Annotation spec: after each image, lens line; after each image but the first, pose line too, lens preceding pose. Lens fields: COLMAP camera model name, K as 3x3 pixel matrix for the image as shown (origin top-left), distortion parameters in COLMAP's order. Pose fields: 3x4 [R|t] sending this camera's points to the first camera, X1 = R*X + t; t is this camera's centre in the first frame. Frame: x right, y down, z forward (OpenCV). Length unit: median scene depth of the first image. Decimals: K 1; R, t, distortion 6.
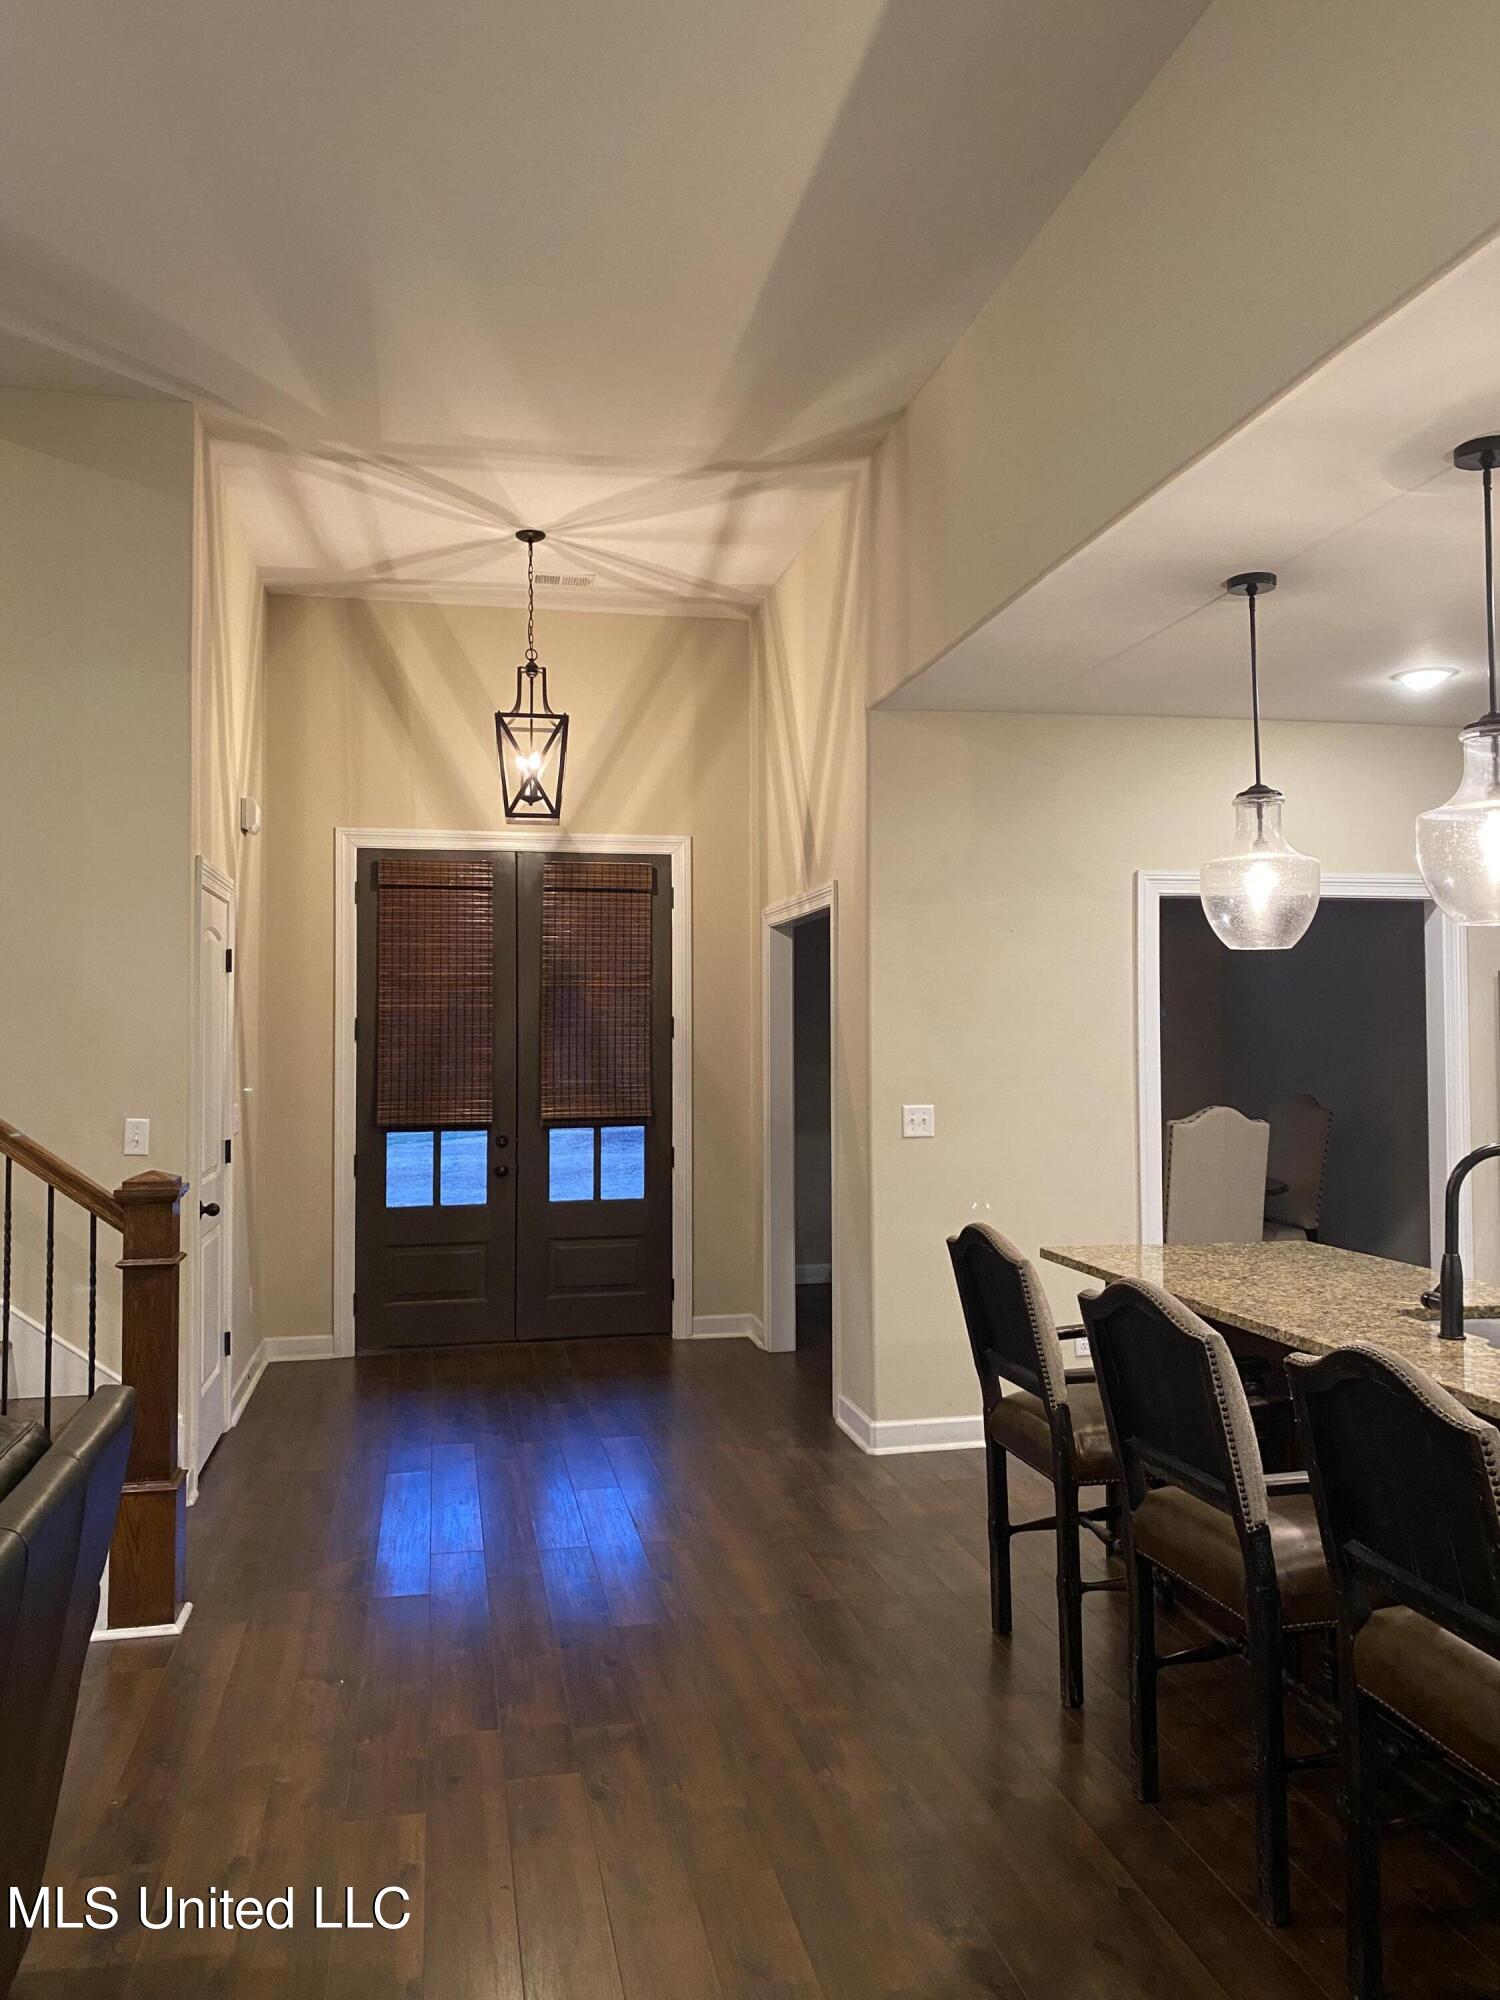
lens RADIAL K [[1535.2, 0, 748.6], [0, 1535.2, 989.0], [0, 0, 1]] dist [0.001773, -0.001806]
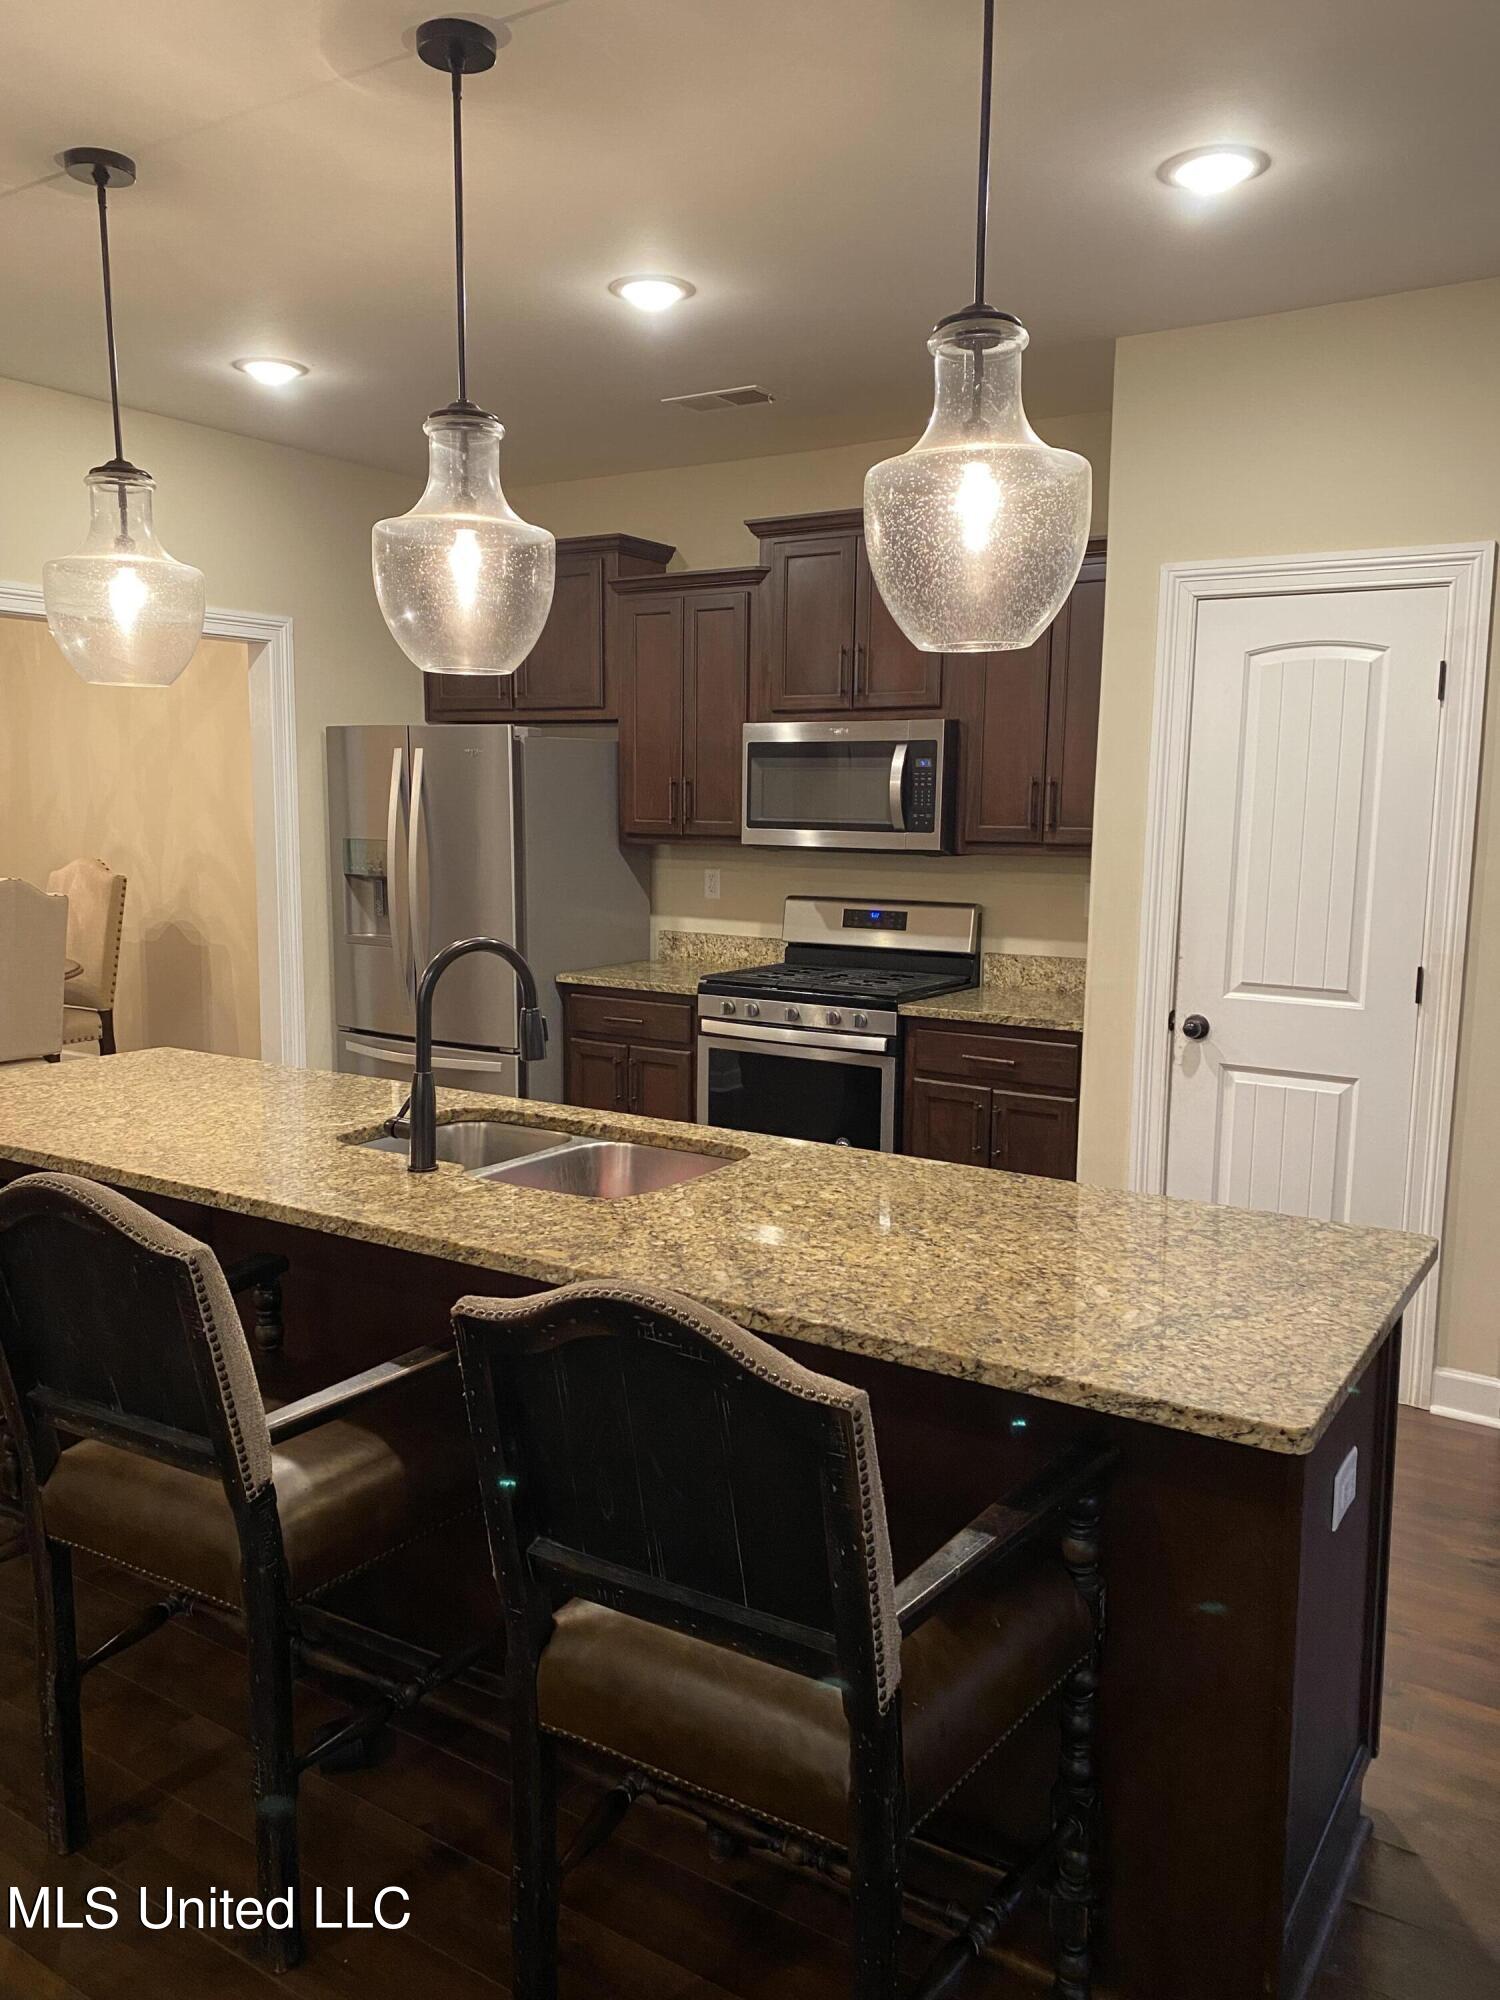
lens RADIAL K [[1518.8, 0, 742.4], [0, 1518.8, 1002.9], [0, 0, 1]] dist [0.052382, -0.063067]
pose [[0.707168, -0.085908, 0.701807, 0.002479], [-0.034148, 0.987283, 0.155262, 0.000873], [-0.706220, -0.133761, 0.695242, 0.298571]]
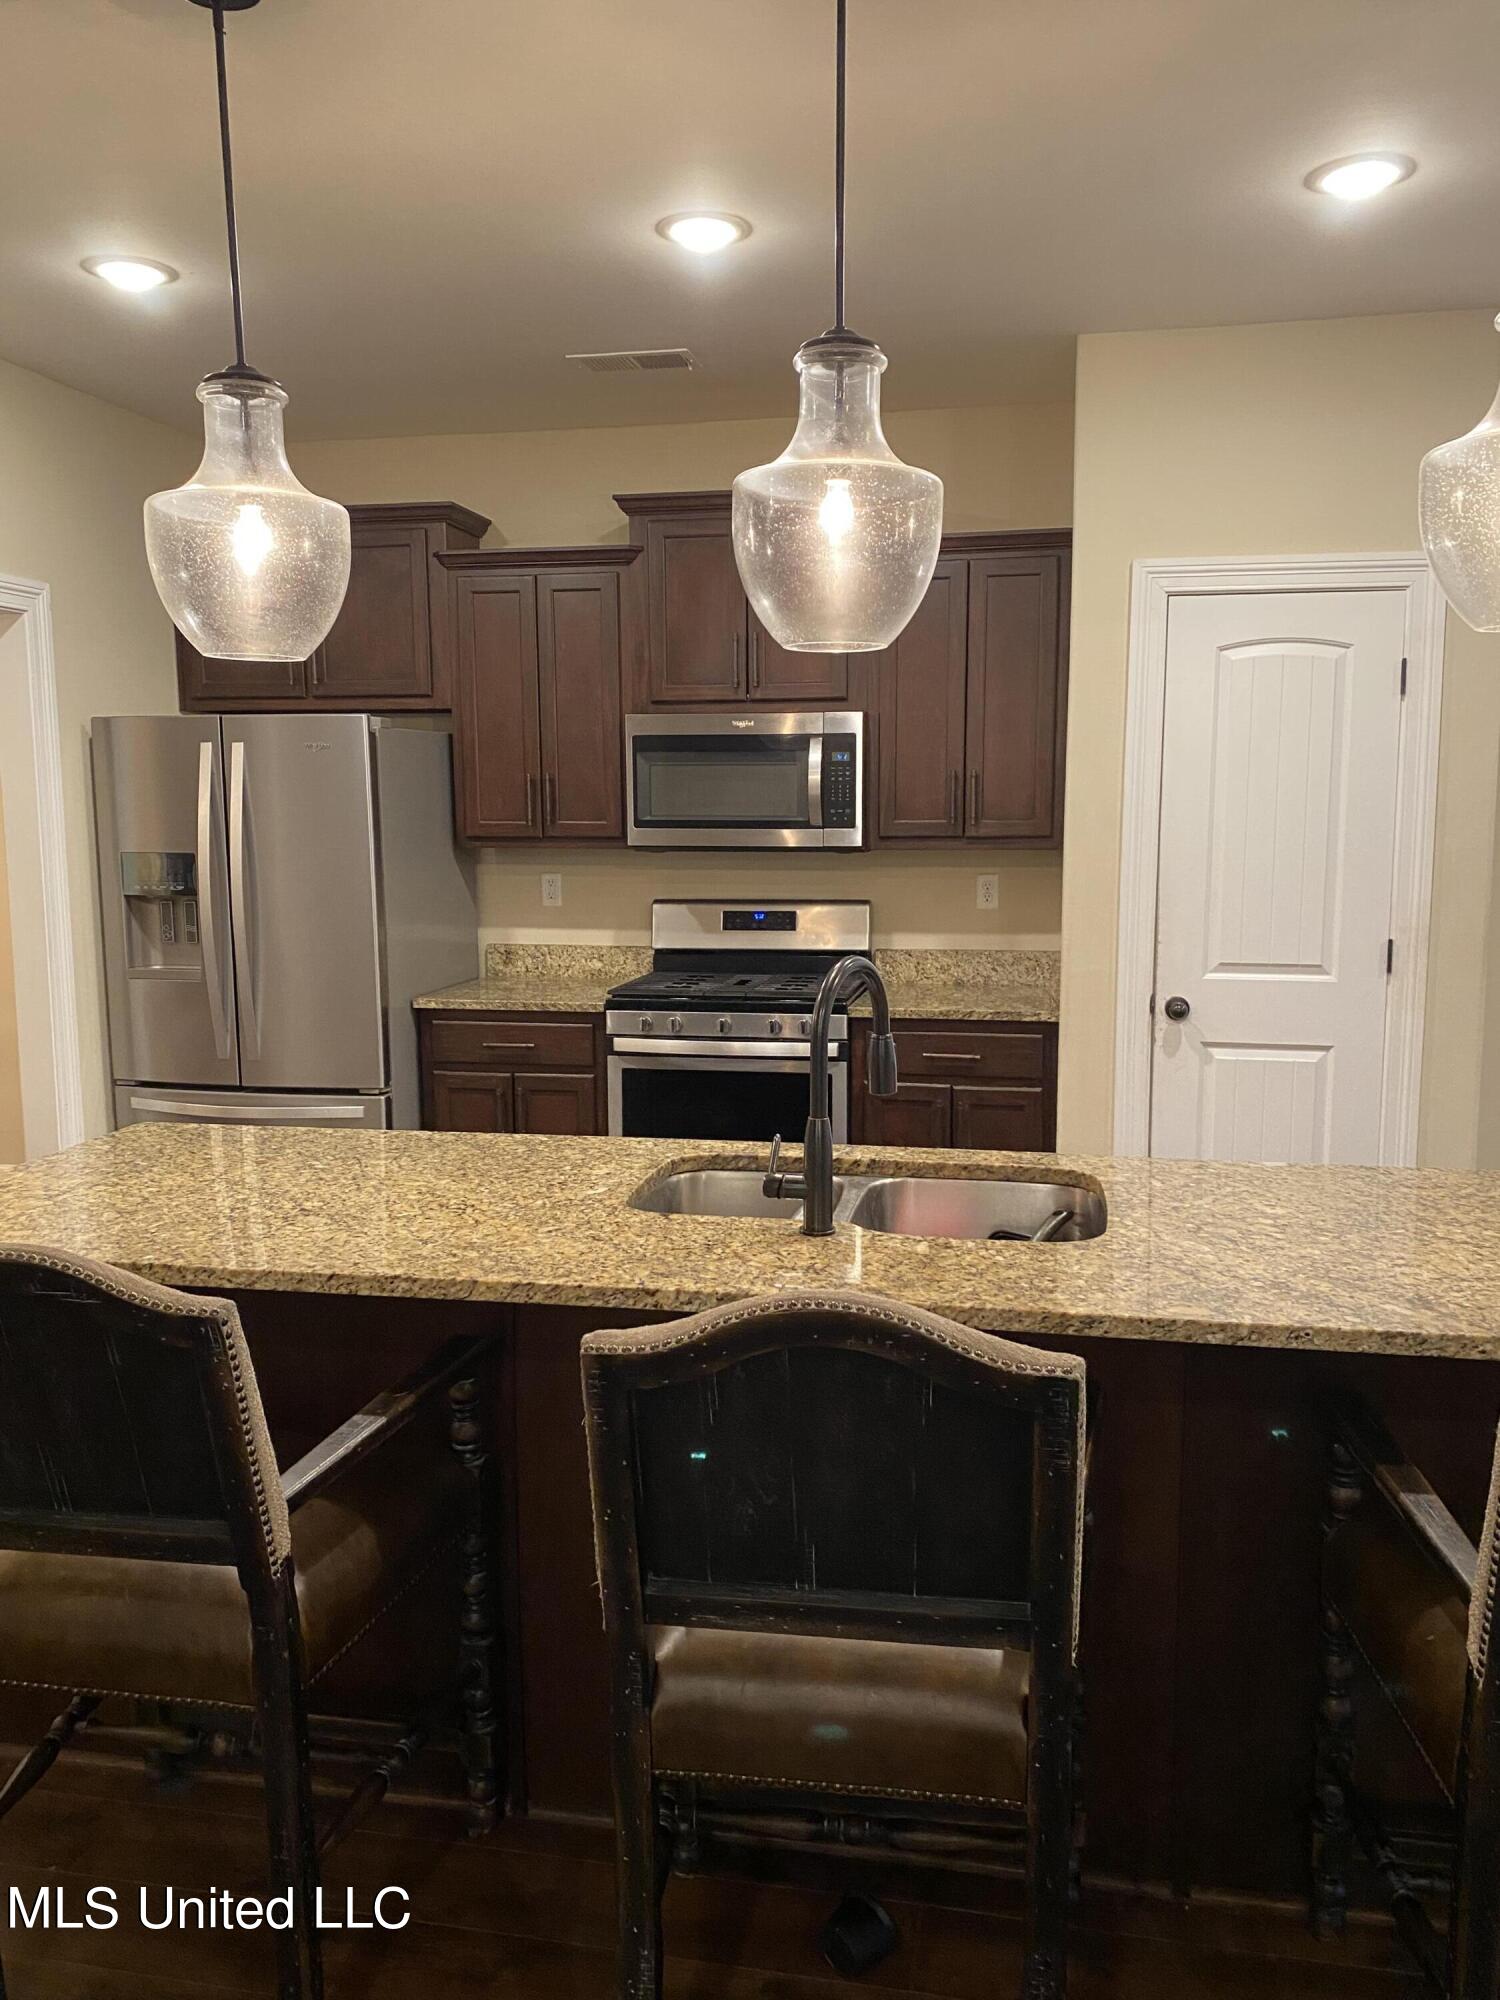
lens RADIAL K [[1514.2, 0, 750.0], [0, 1514.2, 1000.0], [0, 0, 1]] dist [0.025504, -0.004657]
pose [[0.391155, -0.121176, 0.912313, -0.177177], [-0.024792, 0.989547, 0.142064, 0.021022], [-0.919991, -0.078187, 0.384062, 0.750734]]
